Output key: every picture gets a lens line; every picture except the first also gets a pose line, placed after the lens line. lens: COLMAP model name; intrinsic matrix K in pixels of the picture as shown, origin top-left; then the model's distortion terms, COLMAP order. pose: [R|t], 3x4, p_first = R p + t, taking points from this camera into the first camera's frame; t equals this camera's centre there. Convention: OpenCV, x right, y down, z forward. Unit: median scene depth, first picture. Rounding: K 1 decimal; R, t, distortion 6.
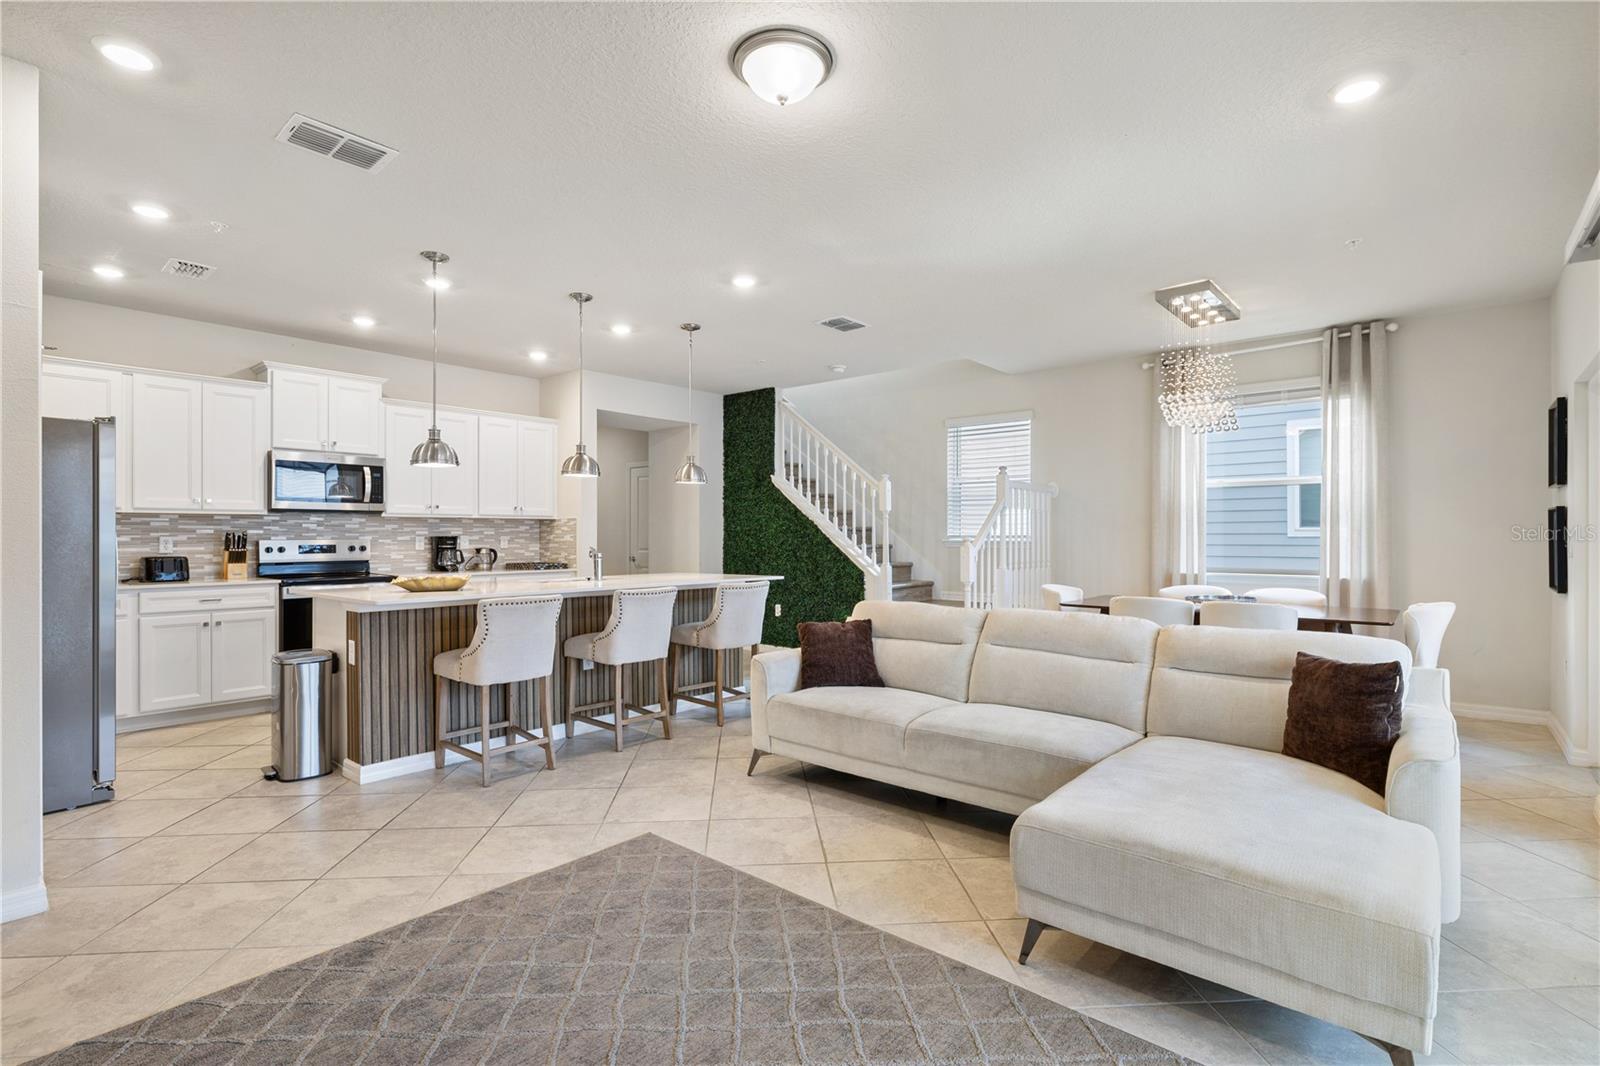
lens RADIAL K [[759.9, 0, 796.8], [0, 759.9, 535.6], [0, 0, 1]] dist [0.001345, 0.000270]
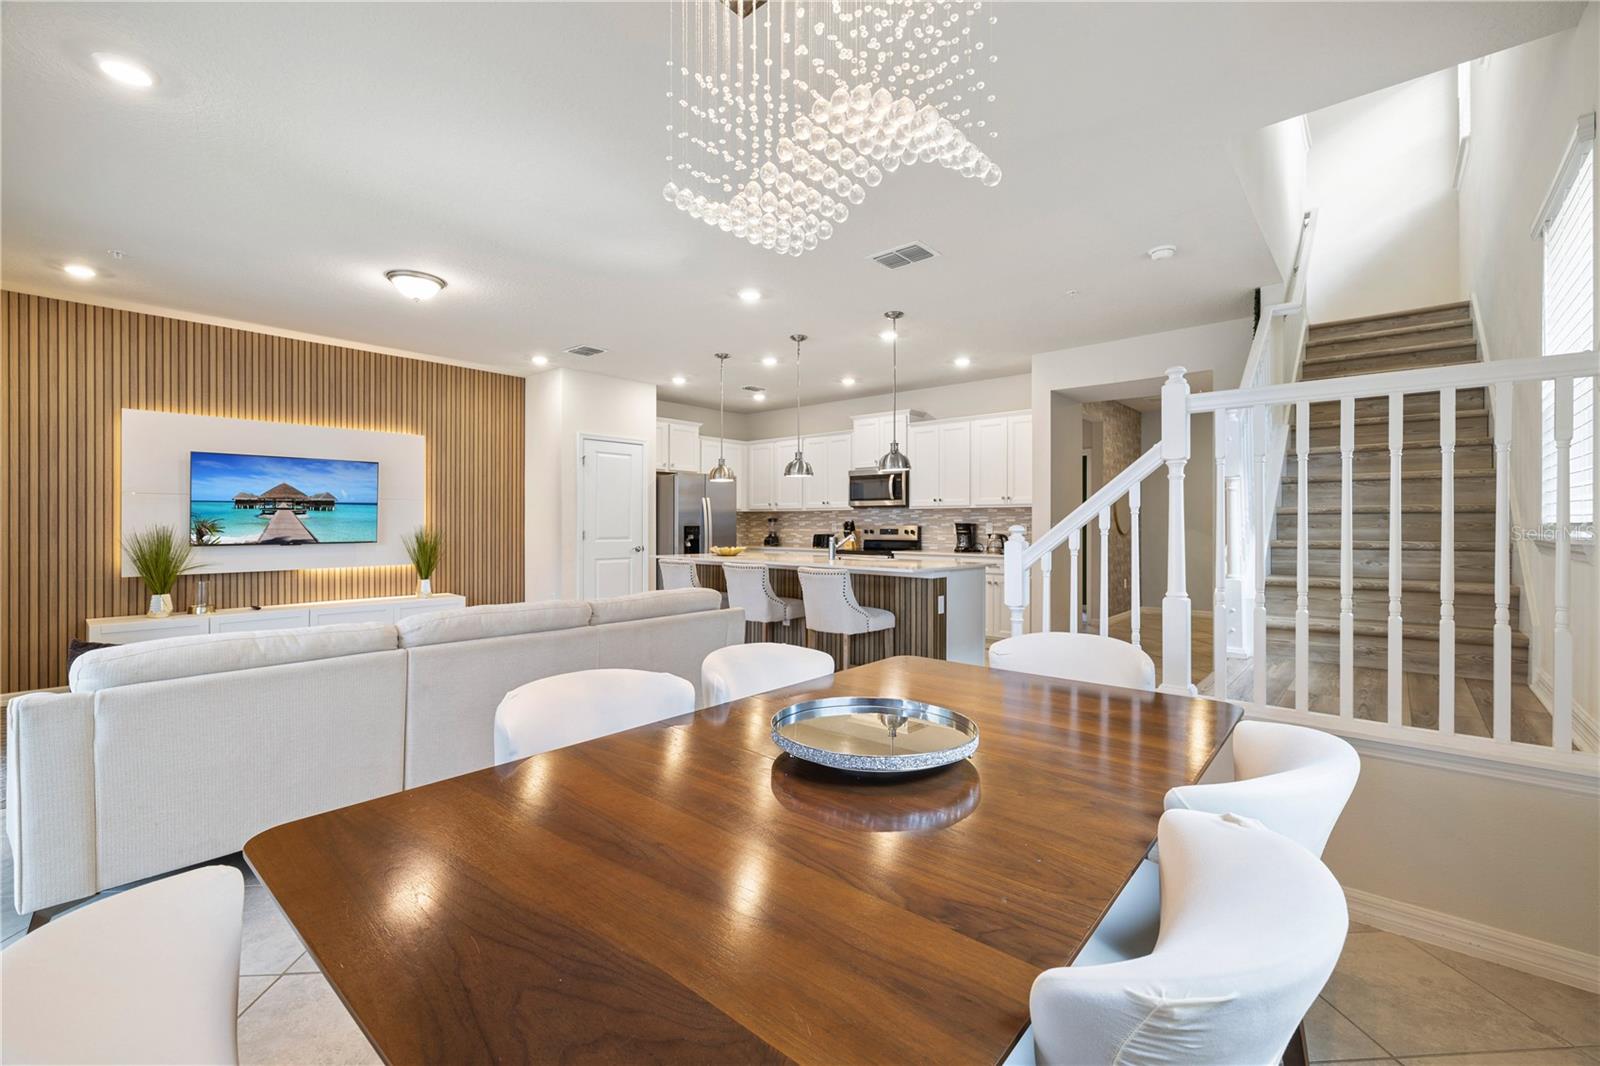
lens RADIAL K [[679.3, 0, 806.9], [0, 679.3, 517.0], [0, 0, 1]] dist [0.001757, 0.000421]
pose [[-0.000591, -0.007206, -0.999974, 0.715382], [0.000152, 0.999974, -0.007206, -0.001611], [1.000000, -0.000157, -0.000590, 0.838412]]
